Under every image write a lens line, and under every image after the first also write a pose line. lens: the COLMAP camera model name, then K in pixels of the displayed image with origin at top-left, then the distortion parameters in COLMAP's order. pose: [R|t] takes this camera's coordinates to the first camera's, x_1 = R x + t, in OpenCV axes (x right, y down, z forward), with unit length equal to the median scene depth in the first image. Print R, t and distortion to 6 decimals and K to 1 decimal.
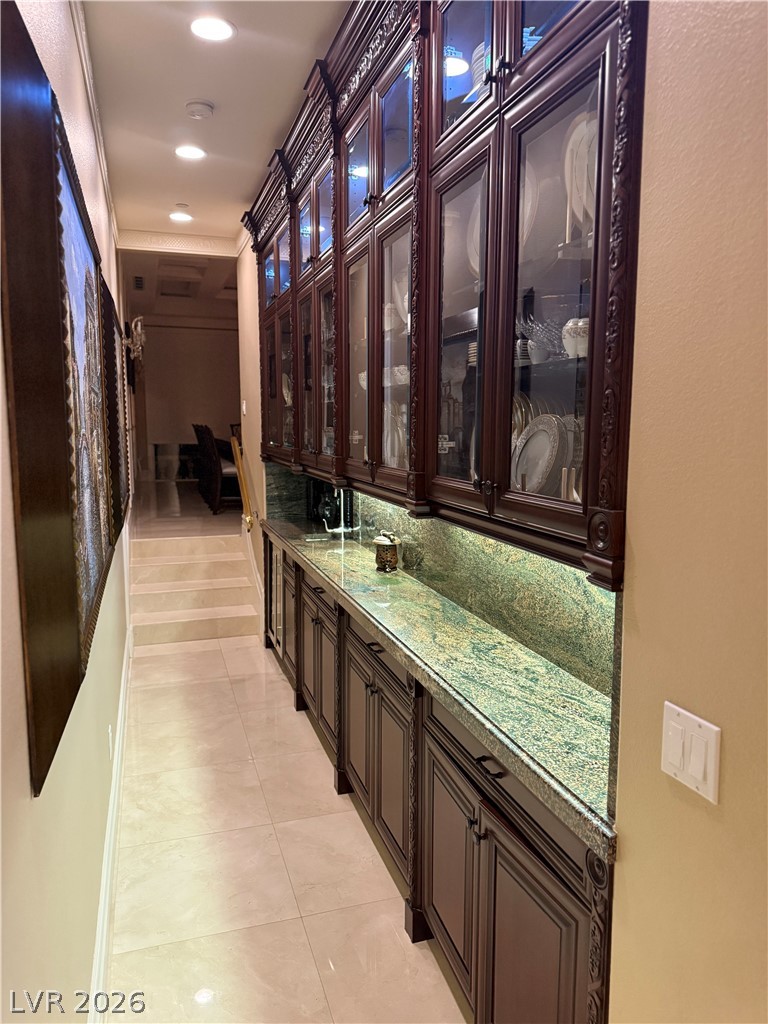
lens RADIAL K [[717.5, 0, 384.6], [0, 717.5, 512.4], [0, 0, 1]] dist [0.003608, 0.000113]
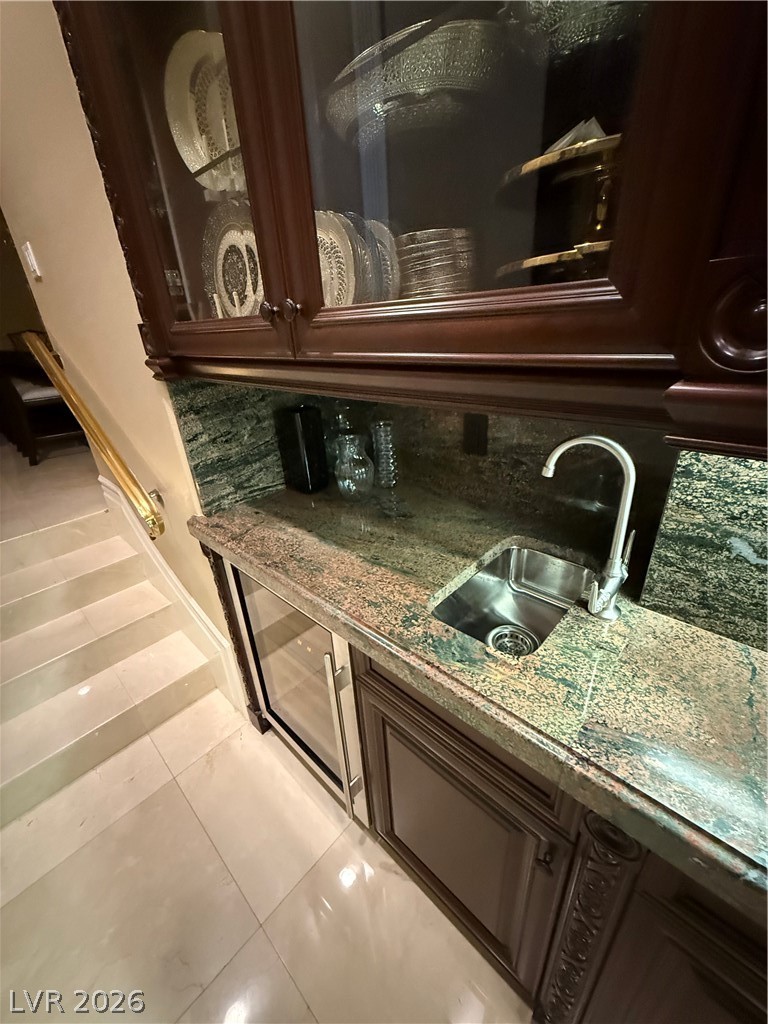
lens RADIAL K [[410.1, 0, 383.1], [0, 410.1, 511.5], [0, 0, 1]] dist [-0.003849, -0.000187]
pose [[0.877715, -0.247118, 0.410548, -0.169851], [0.114267, 0.939988, 0.321507, -0.060649], [-0.465360, -0.235279, 0.853278, 0.732802]]
